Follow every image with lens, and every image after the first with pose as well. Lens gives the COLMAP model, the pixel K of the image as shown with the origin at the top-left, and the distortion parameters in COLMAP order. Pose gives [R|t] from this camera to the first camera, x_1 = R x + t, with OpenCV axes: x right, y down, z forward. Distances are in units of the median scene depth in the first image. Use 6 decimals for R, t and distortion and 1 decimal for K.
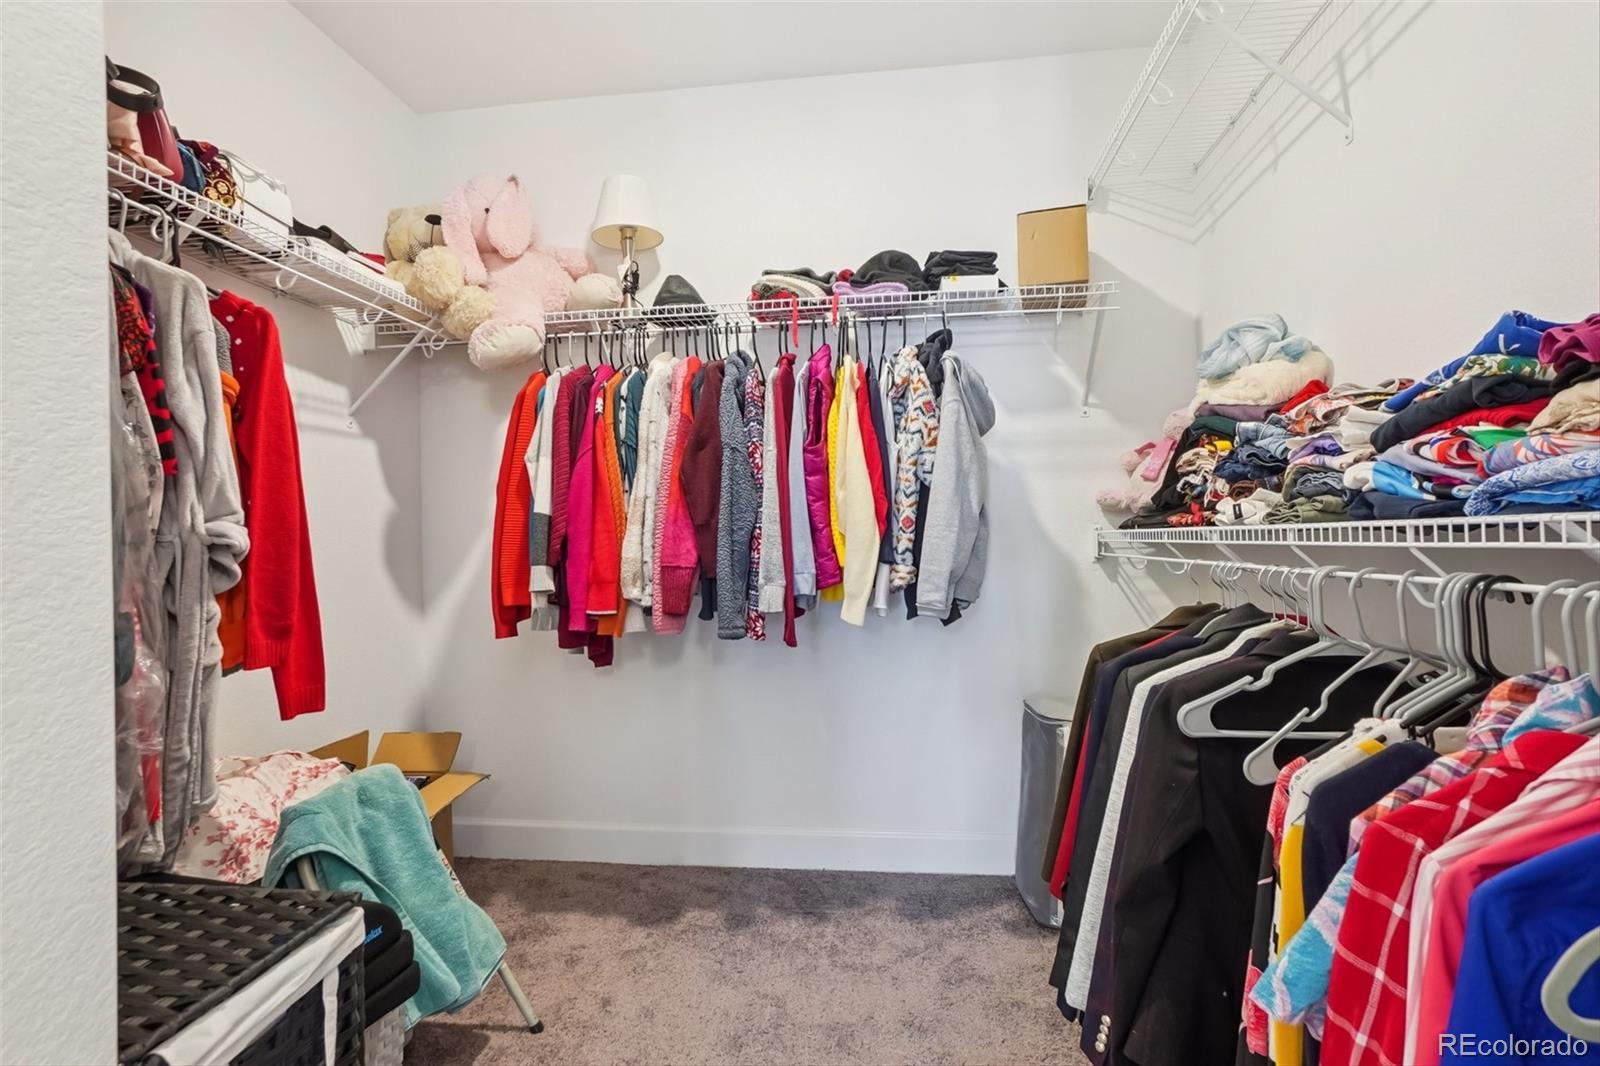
lens RADIAL K [[824.7, 0, 802.5], [0, 824.7, 531.7], [0, 0, 1]] dist [-0.015931, 0.004123]
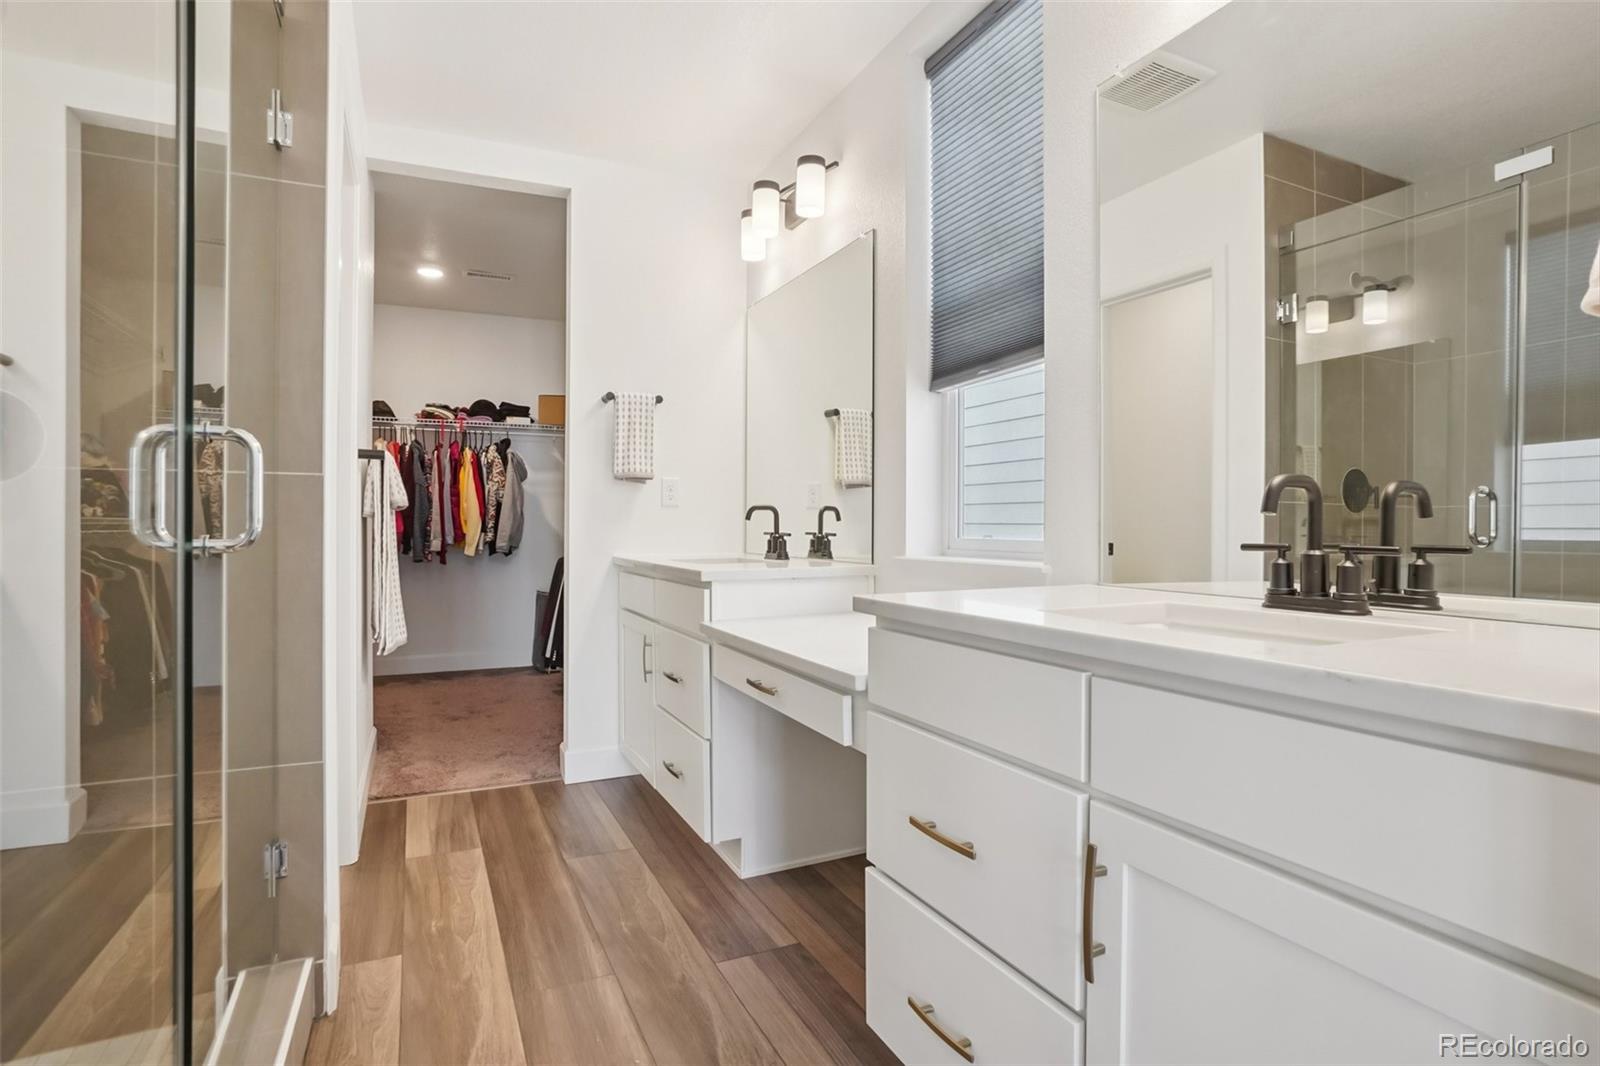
lens RADIAL K [[824.7, 0, 796.9], [0, 824.7, 527.0], [0, 0, 1]] dist [-0.015931, 0.004123]
pose [[0.849784, 0.018878, 0.526793, -0.414454], [-0.029541, 0.999493, 0.011836, -0.036745], [-0.526302, -0.025620, 0.849911, -1.680263]]
